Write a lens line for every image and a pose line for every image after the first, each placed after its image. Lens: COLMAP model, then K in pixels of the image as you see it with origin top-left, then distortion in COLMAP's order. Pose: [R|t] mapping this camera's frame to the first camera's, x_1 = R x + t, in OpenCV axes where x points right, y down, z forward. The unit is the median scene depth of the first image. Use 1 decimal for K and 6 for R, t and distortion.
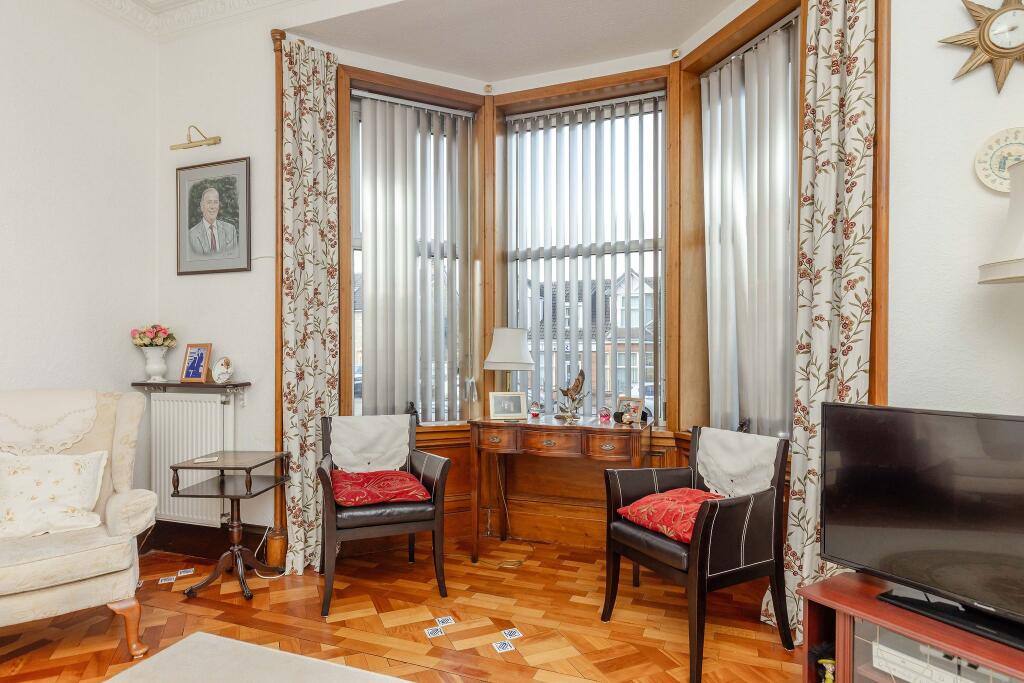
lens RADIAL K [[589.3, 0, 503.7], [0, 589.3, 347.8], [0, 0, 1]] dist [0.001662, 0.001184]
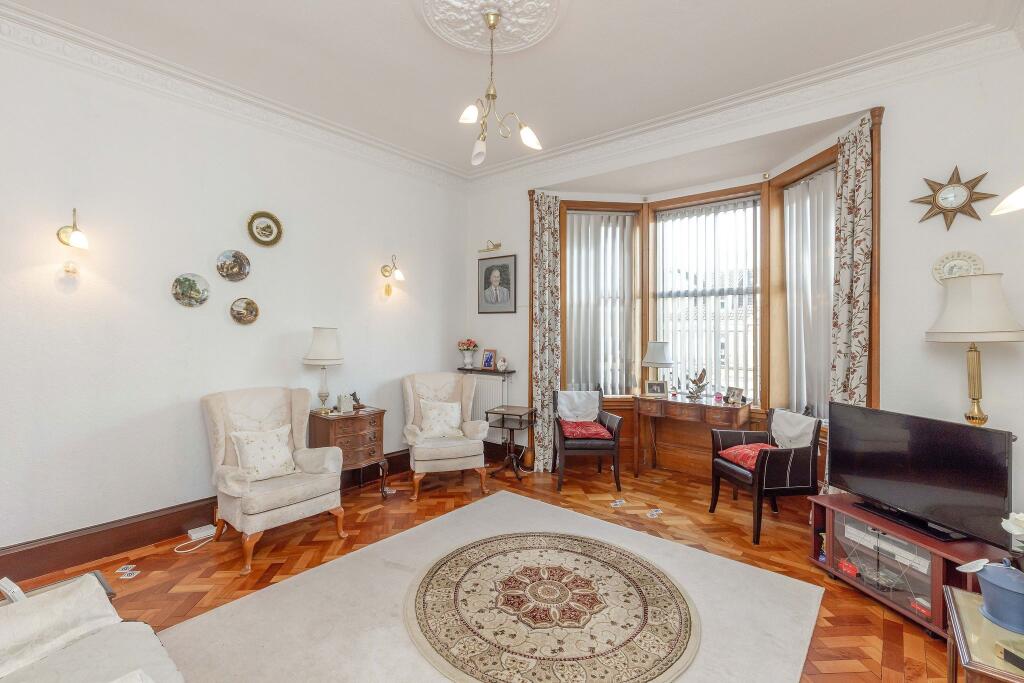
lens RADIAL K [[459.5, 0, 504.8], [0, 459.5, 320.1], [0, 0, 1]] dist [0.004890, -0.000684]
pose [[0.947957, 0.001038, -0.318397, 0.016499], [-0.006603, 0.999844, -0.016399, -0.084926], [0.318330, 0.017648, 0.947816, -0.459323]]
